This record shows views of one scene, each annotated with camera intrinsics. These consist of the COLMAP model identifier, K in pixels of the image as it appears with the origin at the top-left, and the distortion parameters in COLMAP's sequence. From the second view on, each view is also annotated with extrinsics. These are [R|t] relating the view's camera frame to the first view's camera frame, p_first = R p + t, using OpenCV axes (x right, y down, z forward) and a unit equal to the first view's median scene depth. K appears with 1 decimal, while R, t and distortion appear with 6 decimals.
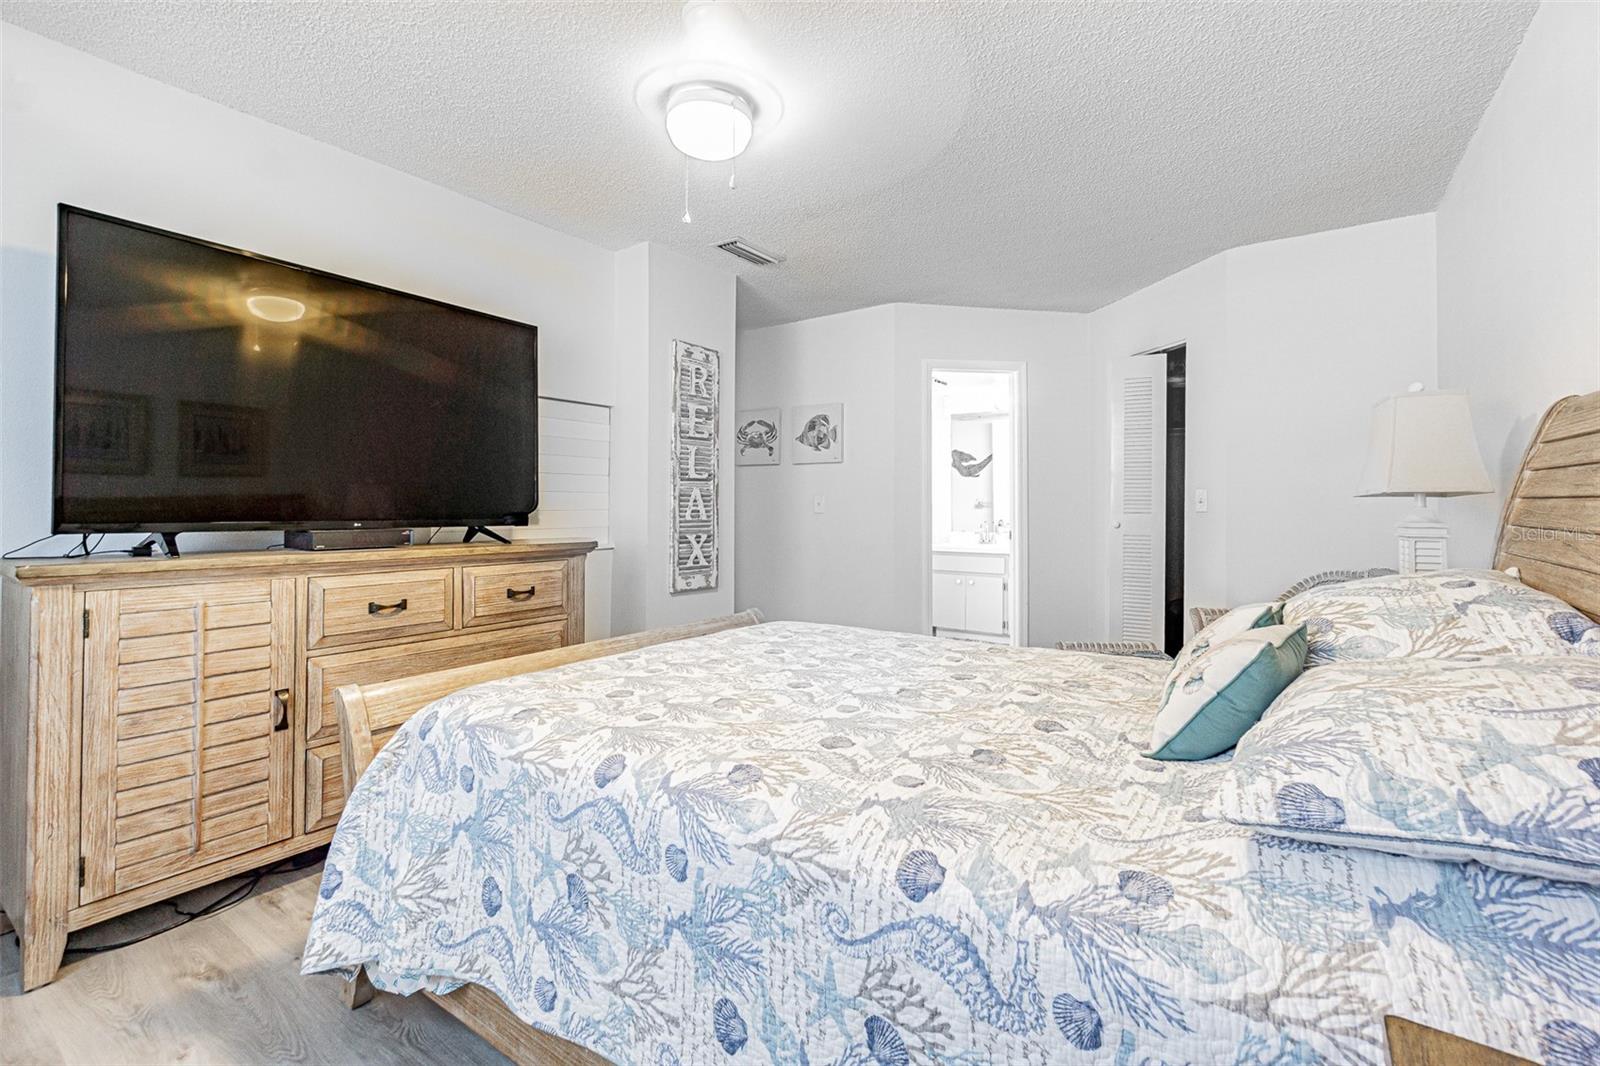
lens RADIAL K [[699.4, 0, 795.5], [0, 699.4, 503.0], [0, 0, 1]] dist [-0.005809, 0.004413]
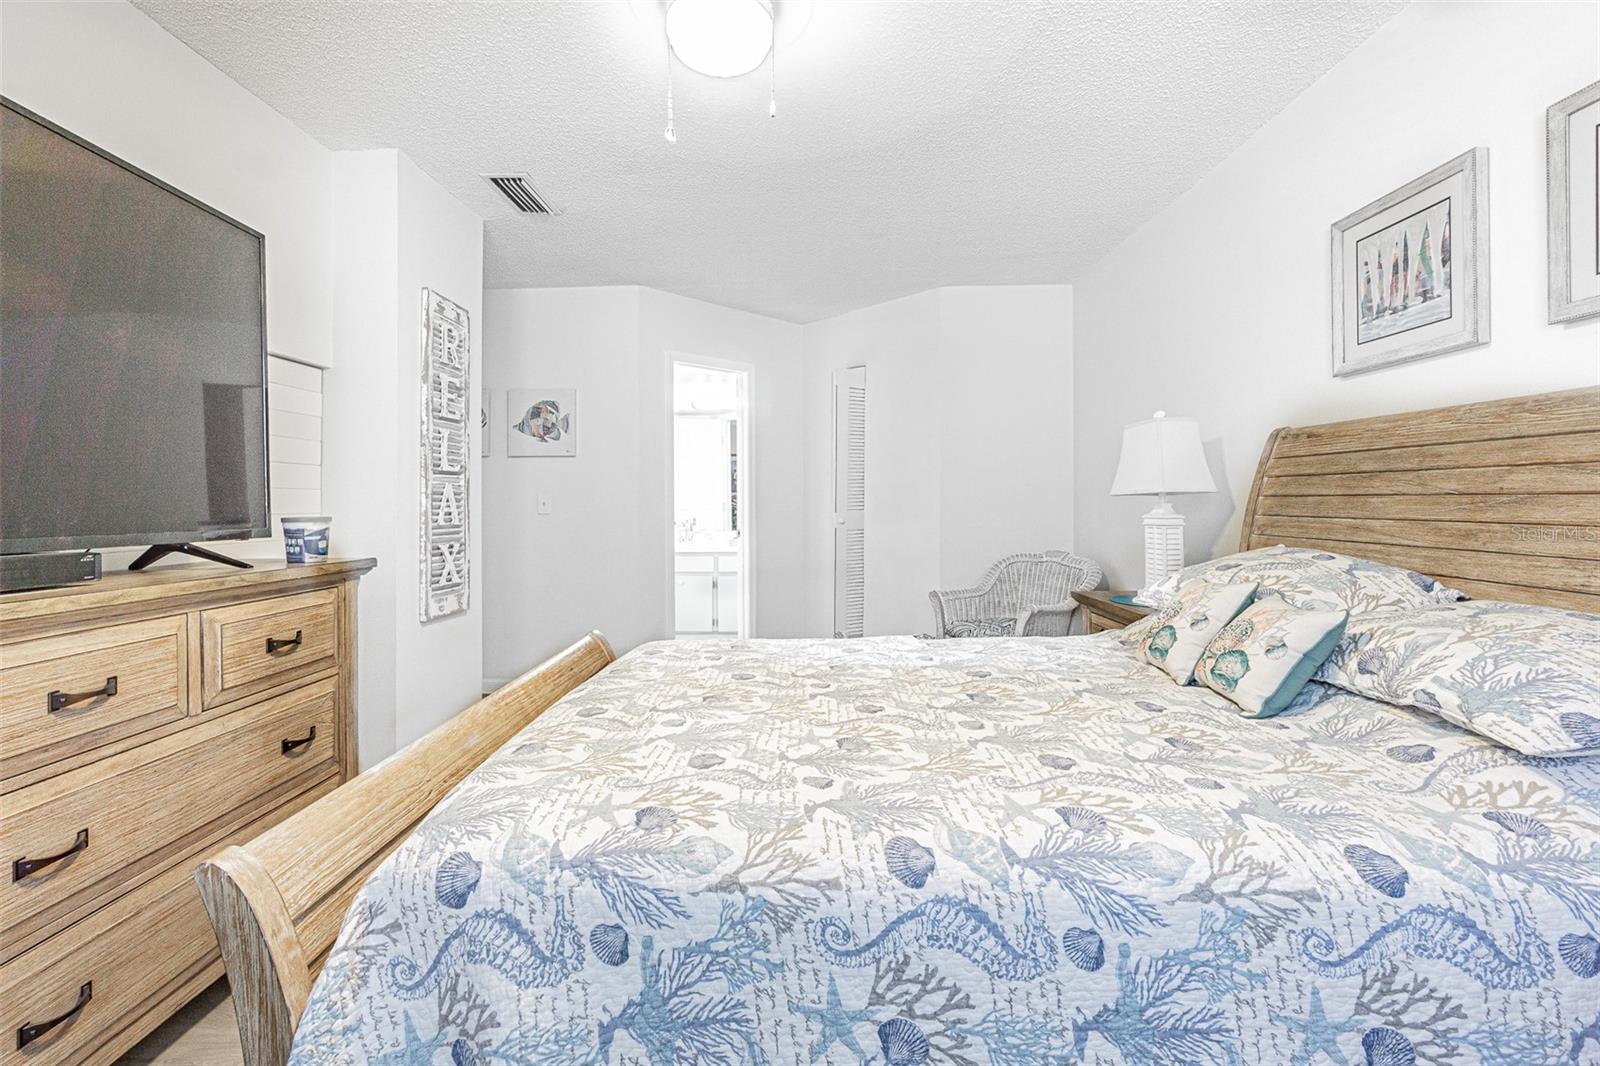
lens RADIAL K [[699.4, 0, 778.2], [0, 699.4, 507.6], [0, 0, 1]] dist [-0.005809, 0.004413]
pose [[0.838192, -0.008559, 0.545308, -0.704691], [0.004547, 0.999952, 0.008706, -0.000148], [-0.545356, -0.004818, 0.838190, 0.410060]]
